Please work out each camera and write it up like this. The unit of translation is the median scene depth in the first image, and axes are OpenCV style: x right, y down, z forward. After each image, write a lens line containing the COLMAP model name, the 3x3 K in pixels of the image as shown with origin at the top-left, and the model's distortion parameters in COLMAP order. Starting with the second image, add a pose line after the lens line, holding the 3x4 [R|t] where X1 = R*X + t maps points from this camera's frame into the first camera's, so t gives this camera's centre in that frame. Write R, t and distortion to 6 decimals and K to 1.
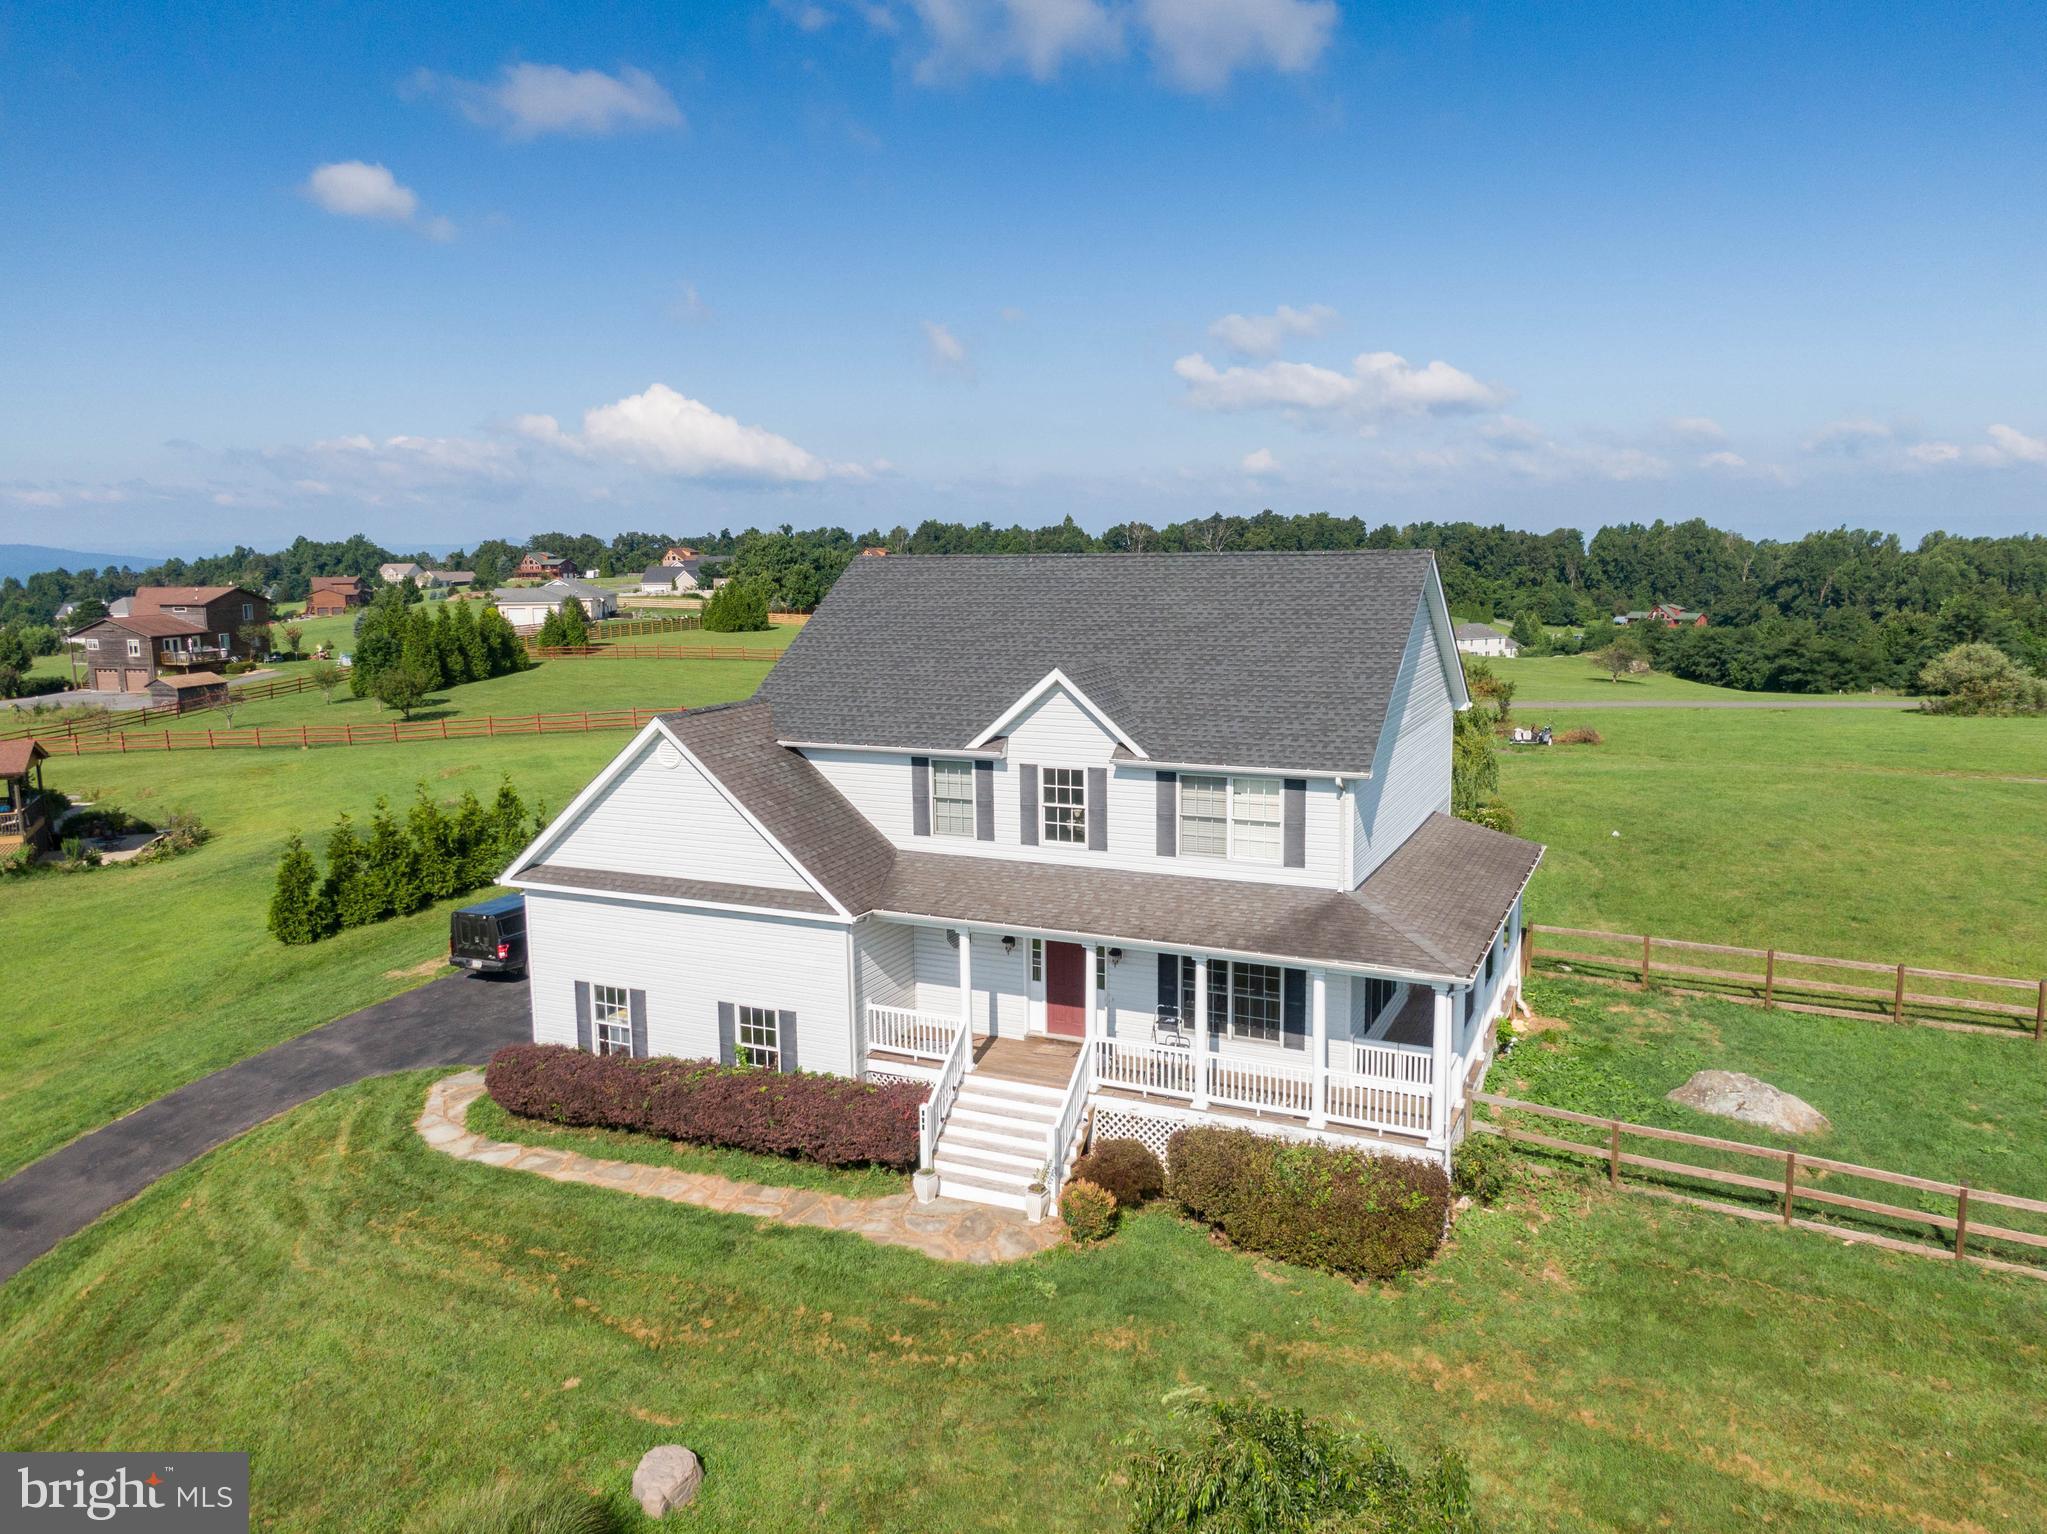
lens RADIAL K [[1457.3, 0, 1026.6], [0, 1457.3, 763.7], [0, 0, 1]] dist [0.050623, -0.087261]
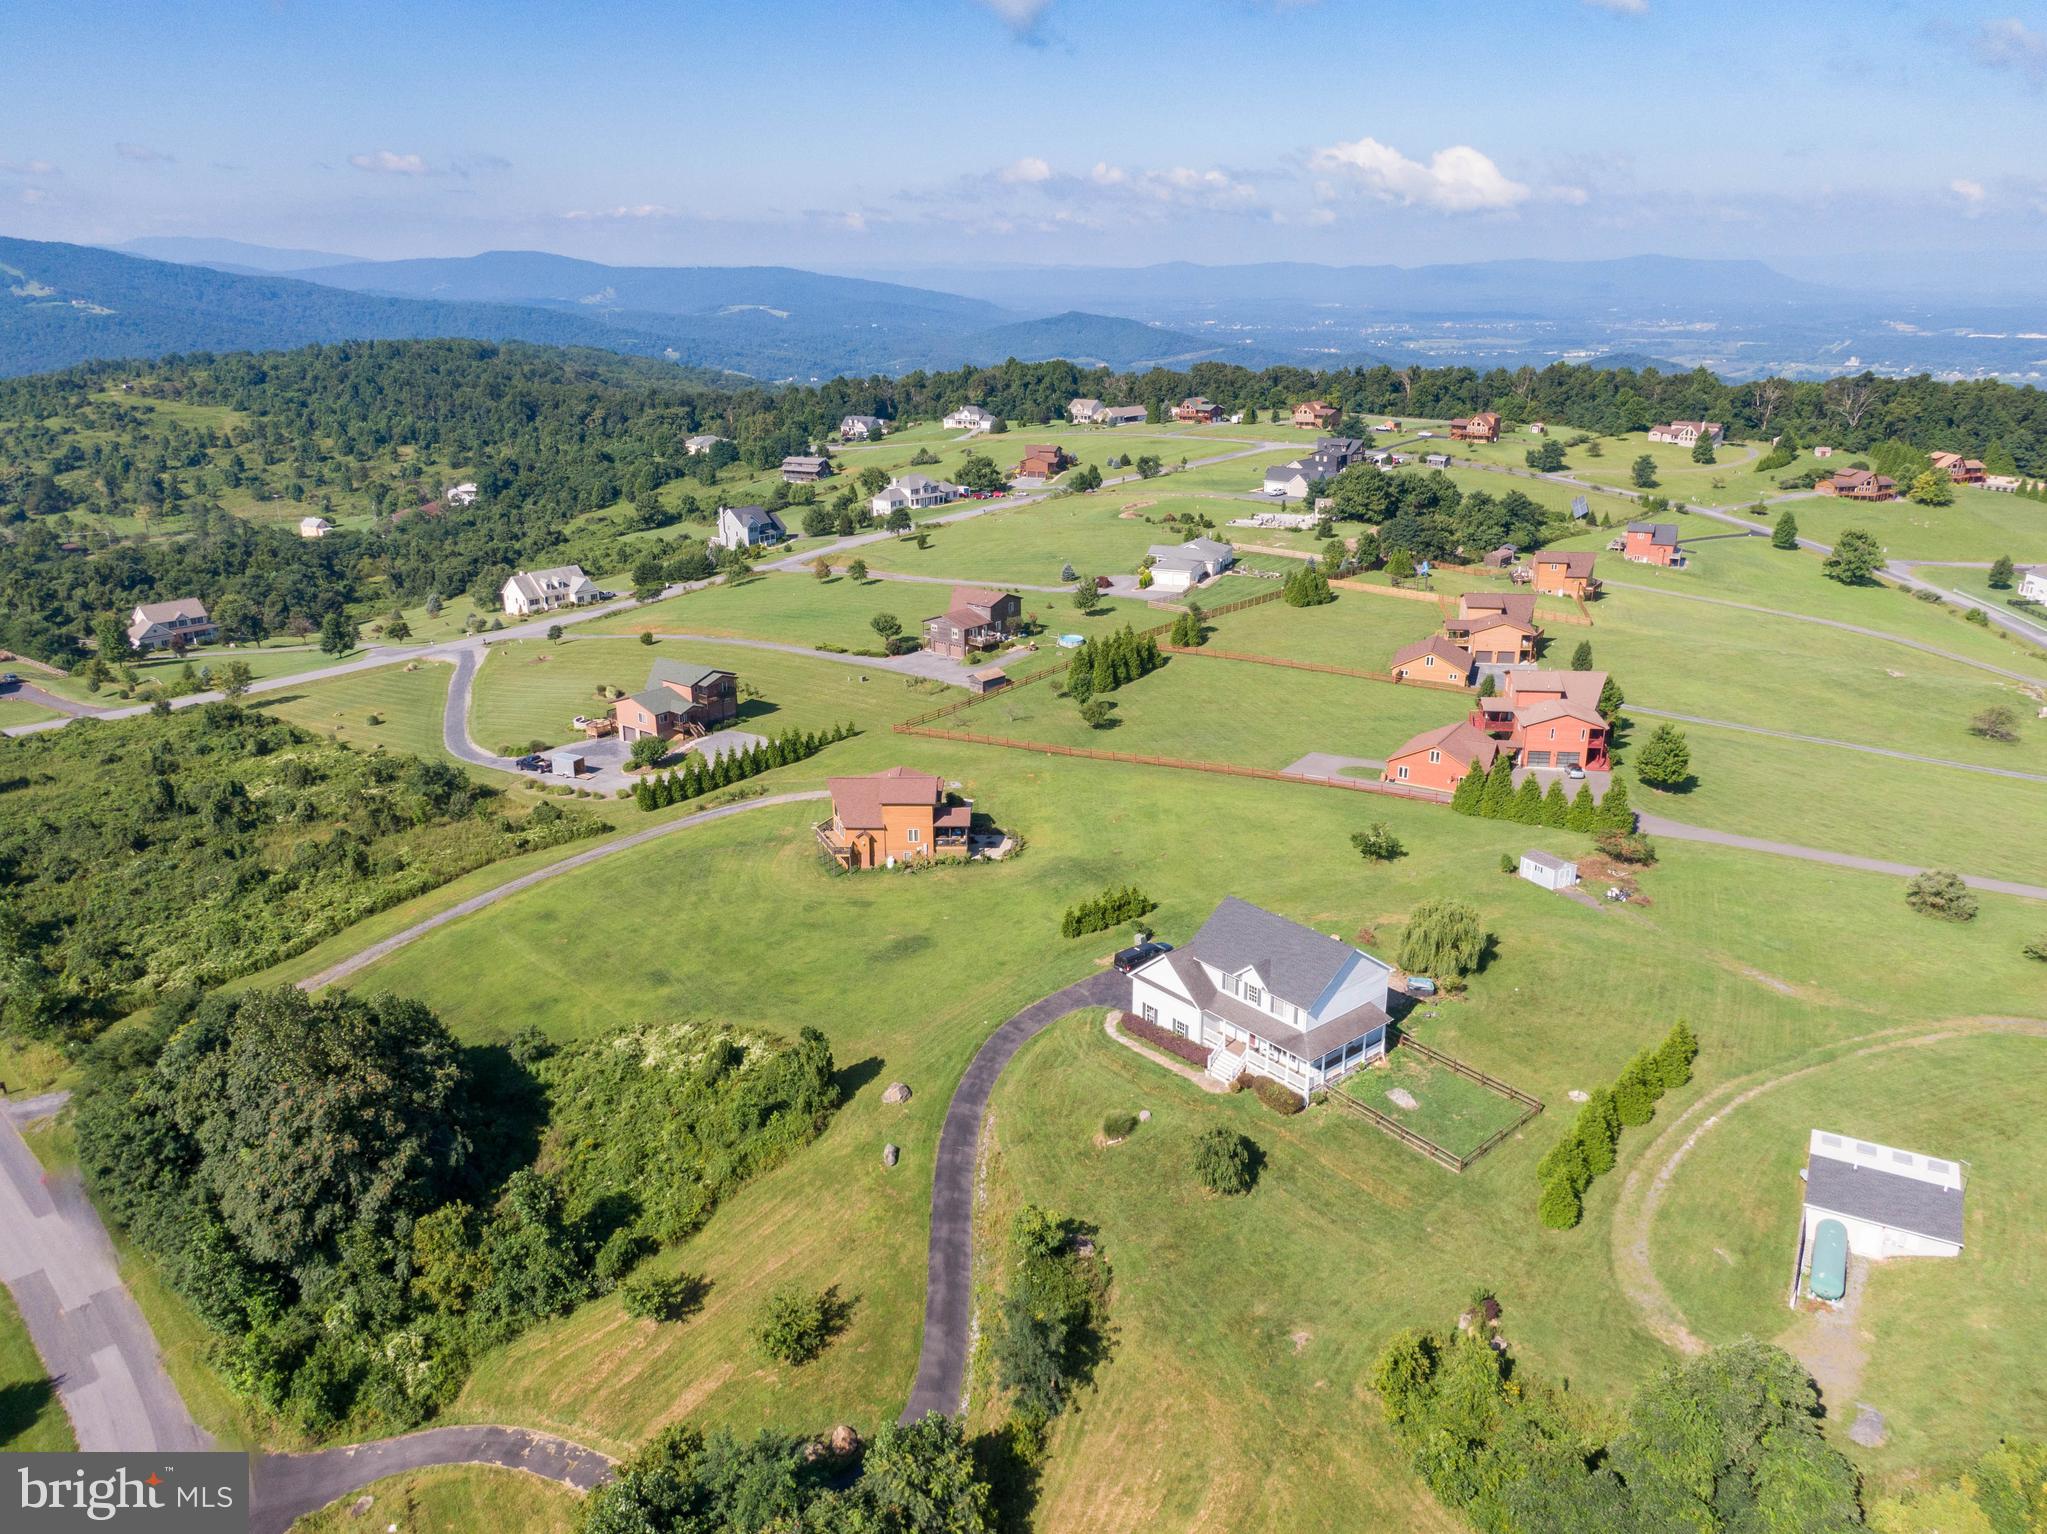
lens RADIAL K [[1450.1, 0, 1027.0], [0, 1450.1, 750.1], [0, 0, 1]] dist [0.055361, -0.085351]
pose [[0.906518, 0.138785, -0.398702, 1.004140], [-0.069955, 0.980745, 0.182333, -1.372047], [0.416330, -0.137397, 0.898772, -2.935017]]
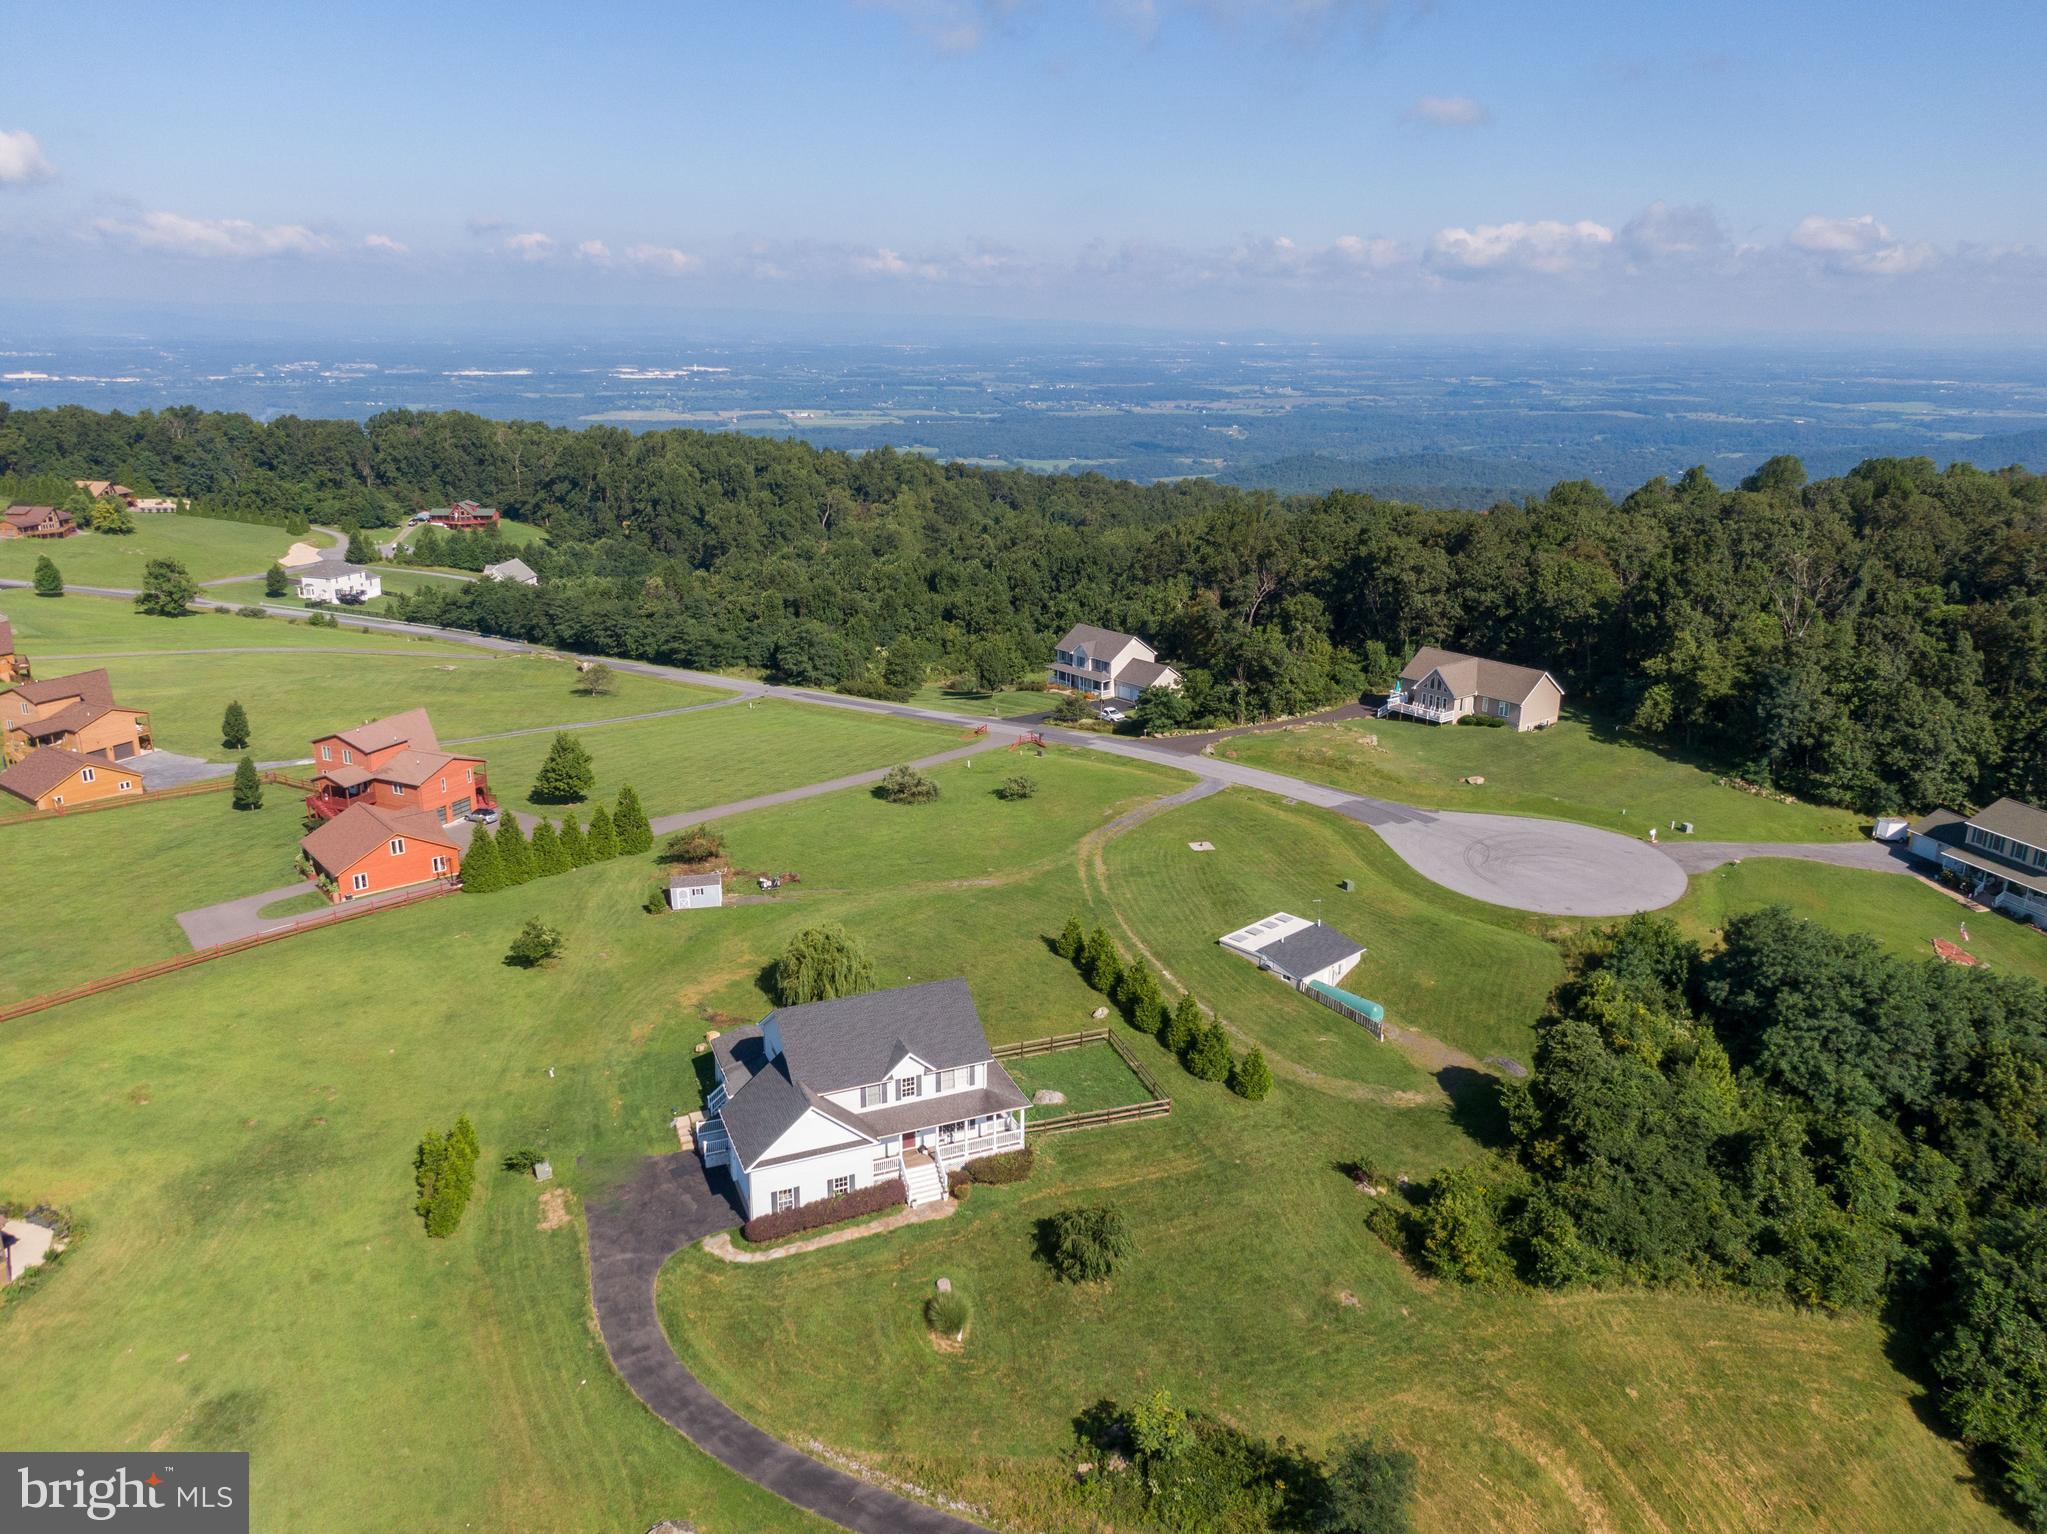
lens RADIAL K [[1450.1, 0, 1027.0], [0, 1450.1, 750.1], [0, 0, 1]] dist [0.055361, -0.085351]
pose [[0.666732, -0.191067, 0.720390, -2.103093], [0.093317, 0.980375, 0.173656, -1.316442], [-0.739432, -0.048557, 0.671478, -1.477853]]
